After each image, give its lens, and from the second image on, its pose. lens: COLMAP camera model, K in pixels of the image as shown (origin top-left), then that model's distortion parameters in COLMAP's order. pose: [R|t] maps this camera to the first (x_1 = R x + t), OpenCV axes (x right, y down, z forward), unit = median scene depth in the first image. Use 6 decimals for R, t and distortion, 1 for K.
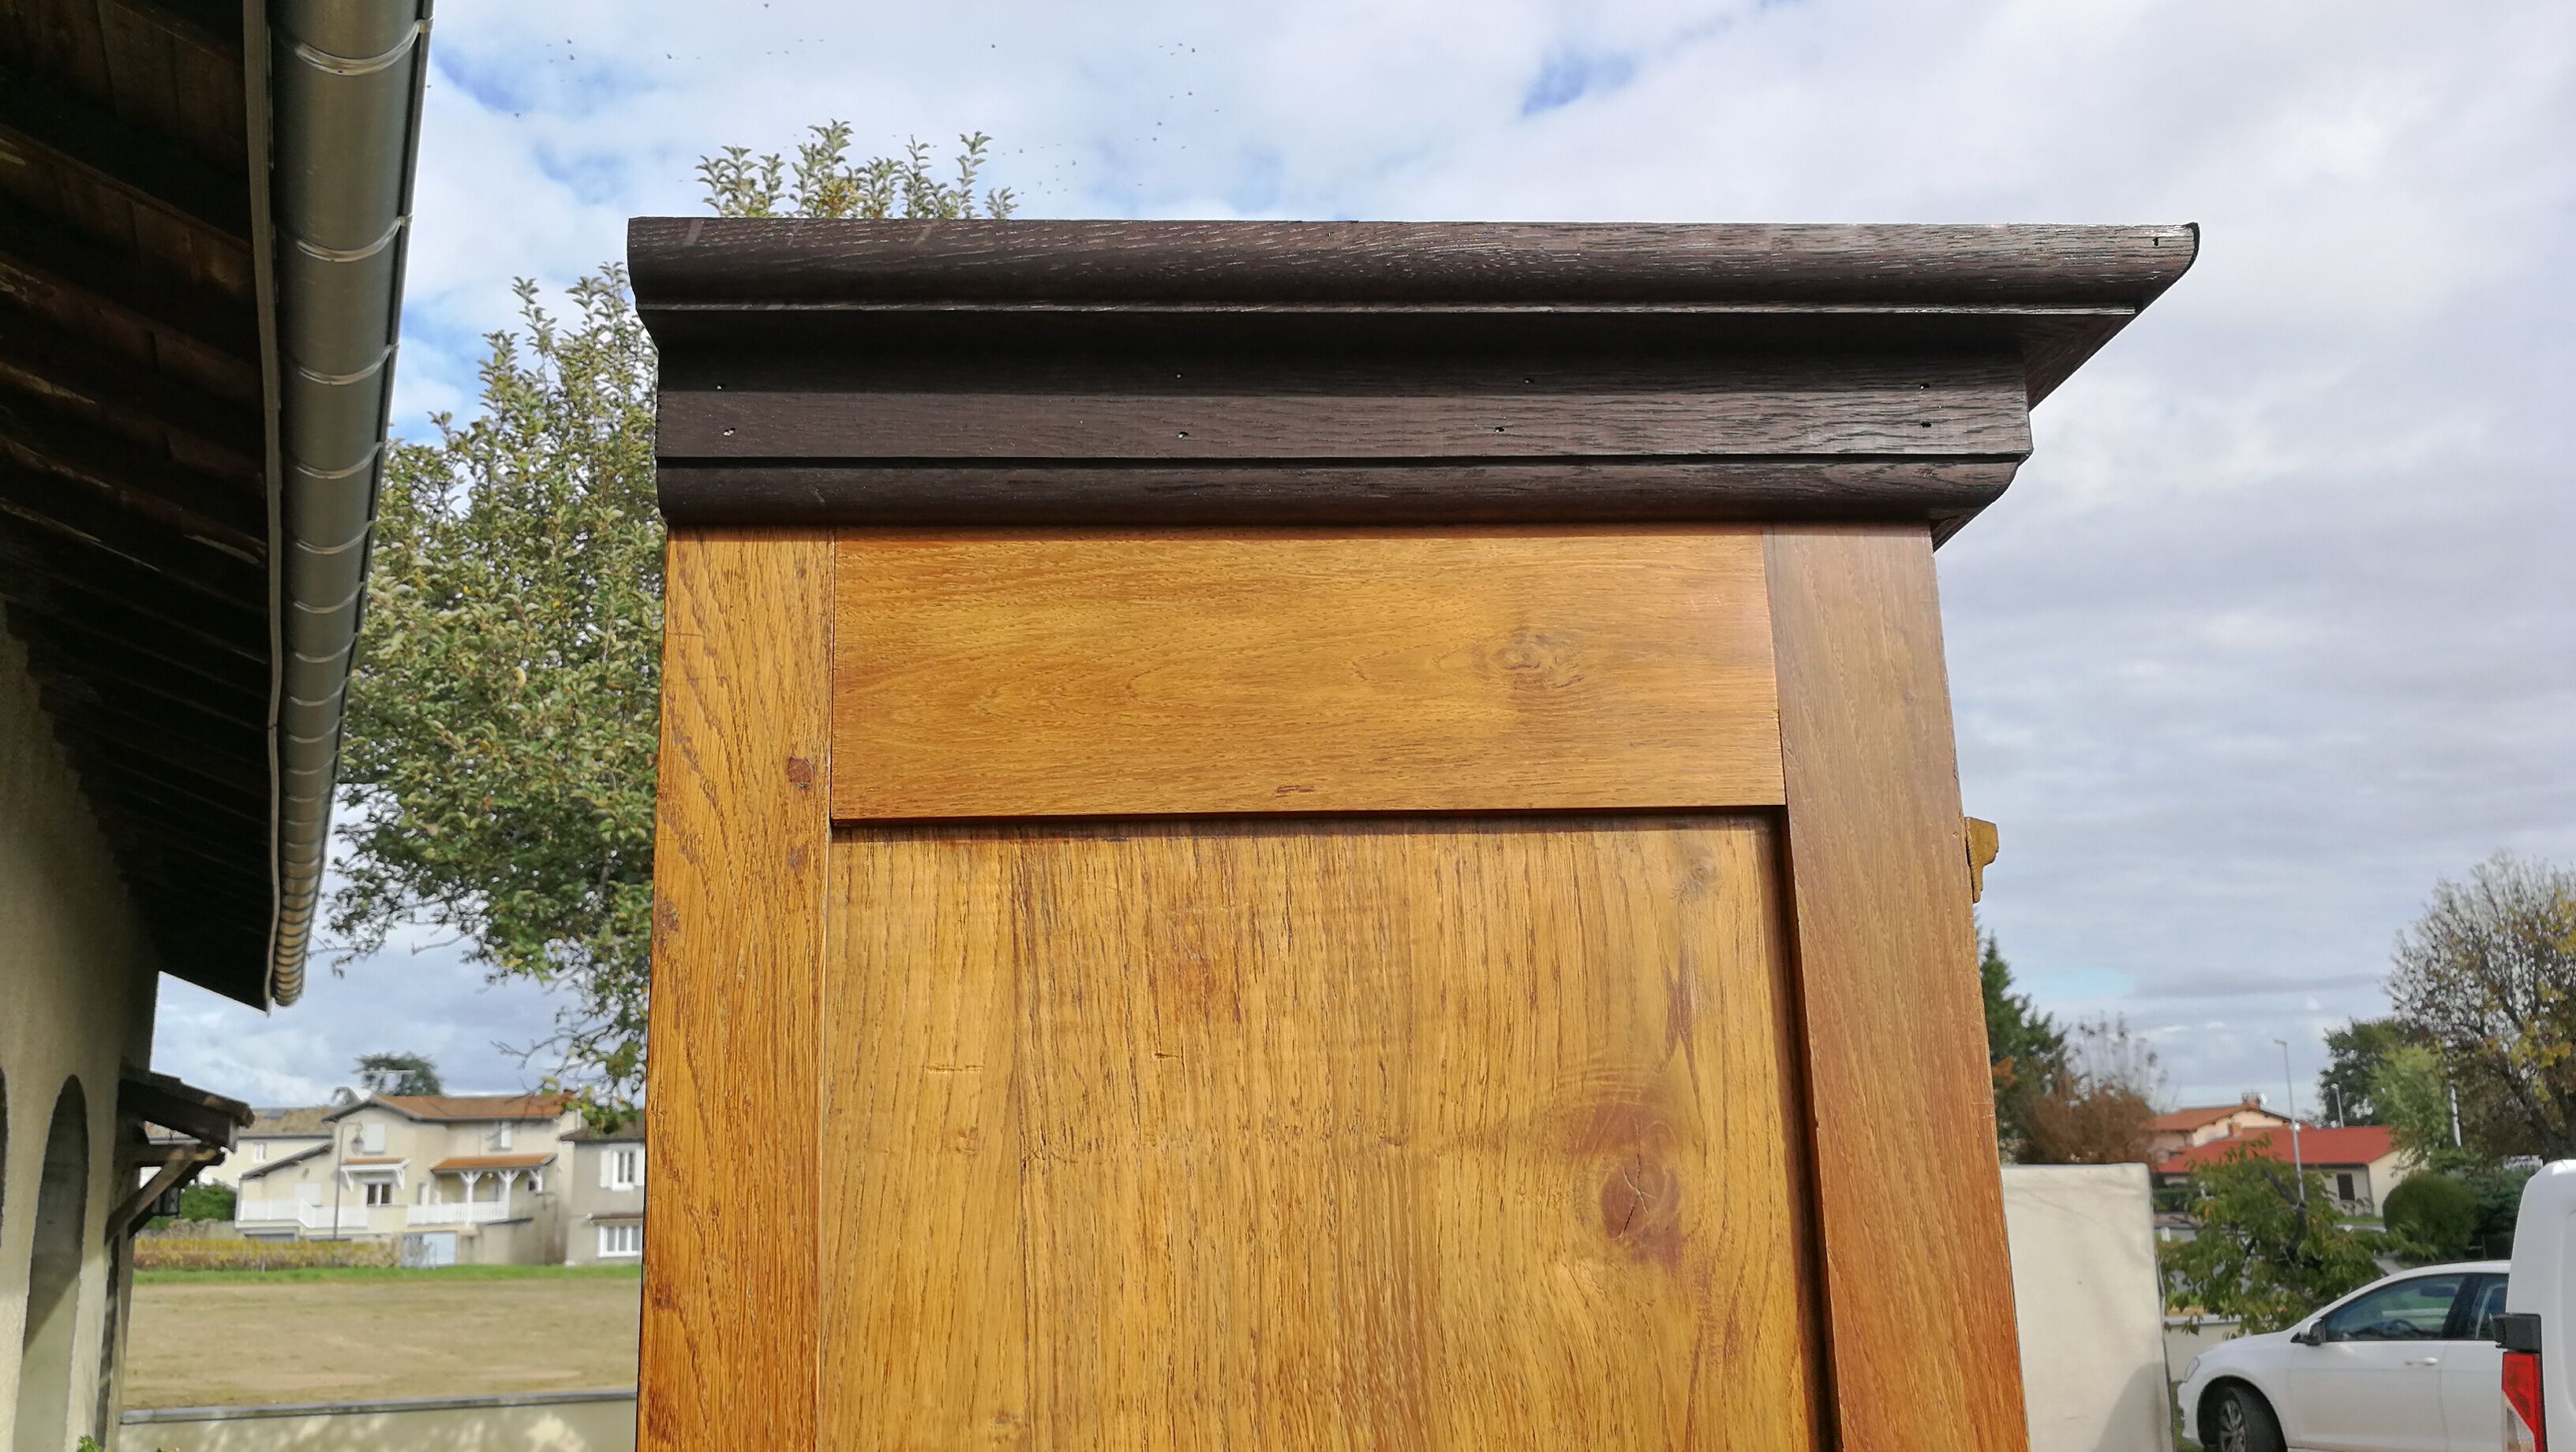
lens RADIAL K [[2094.6, 0, 1293.1], [0, 2094.6, 713.6], [0, 0, 1]] dist [0.012632, -0.033652]
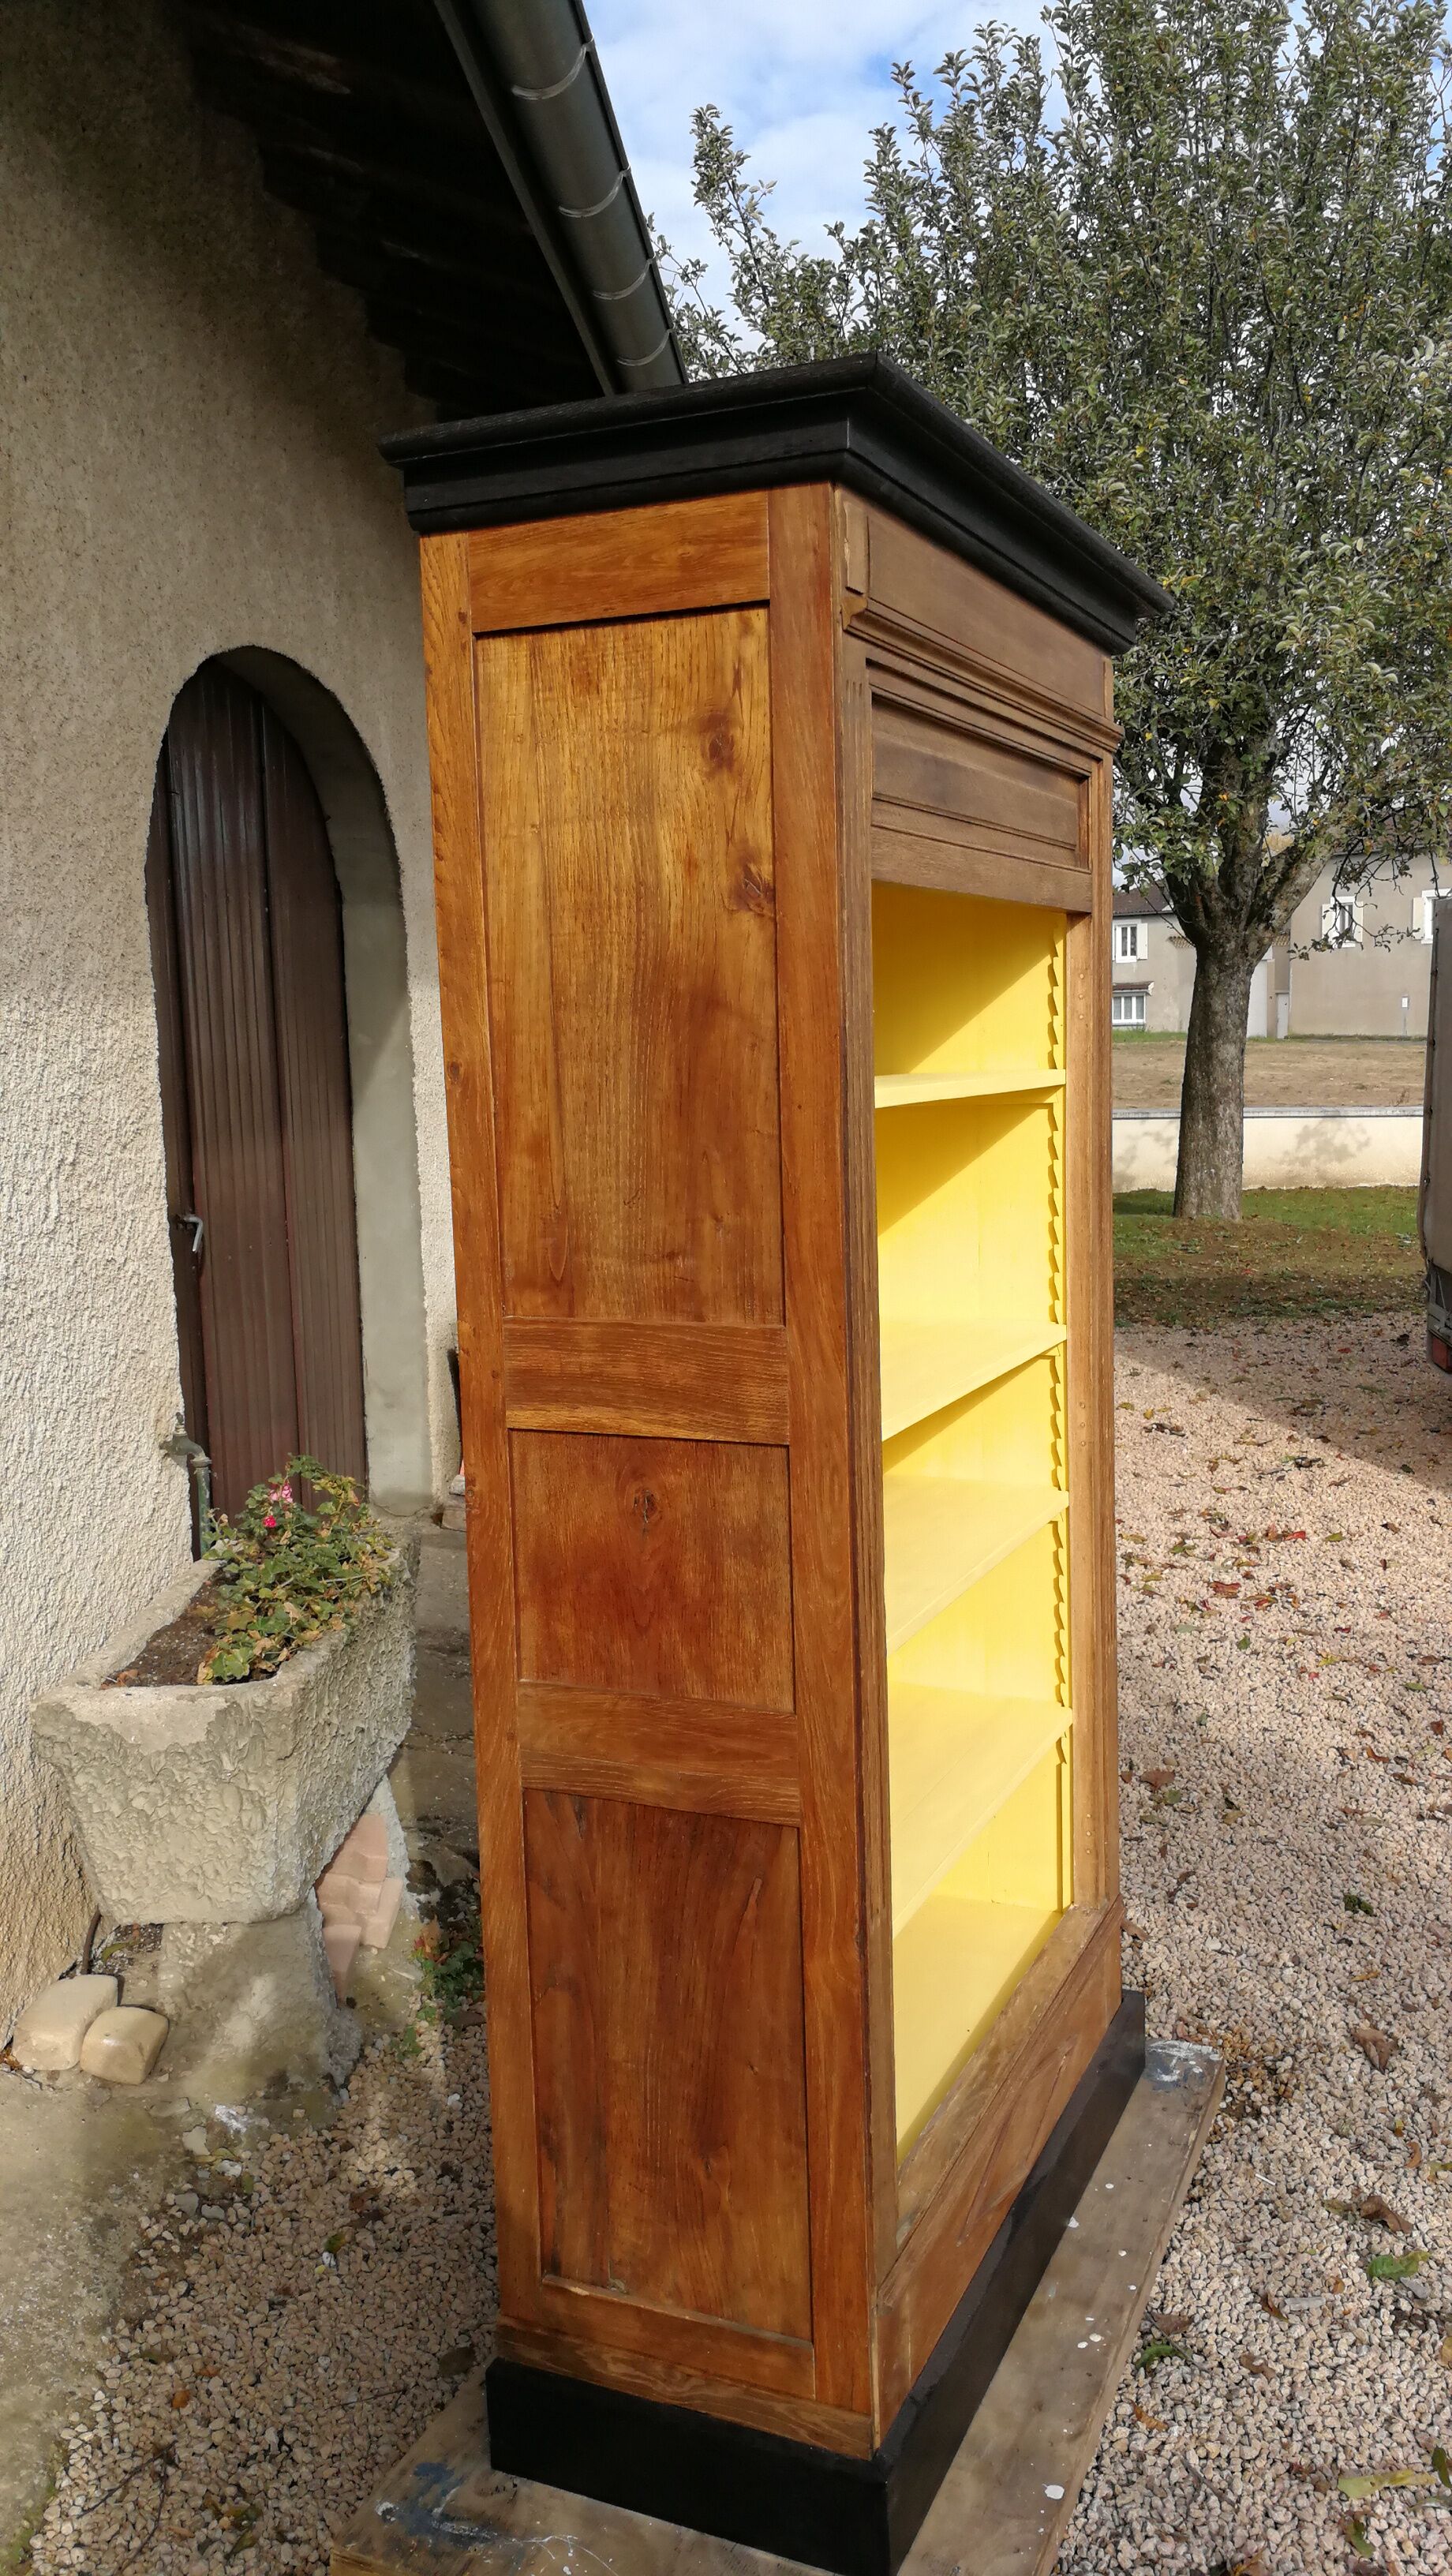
lens RADIAL K [[2094.6, 0, 730.3], [0, 2094.6, 1295.6], [0, 0, 1]] dist [0.012632, -0.033652]
pose [[0.878884, 0.071235, -0.471687, 1.564154], [0.107833, 0.933527, 0.341907, -0.049595], [0.464688, -0.351360, 0.812780, -1.582478]]
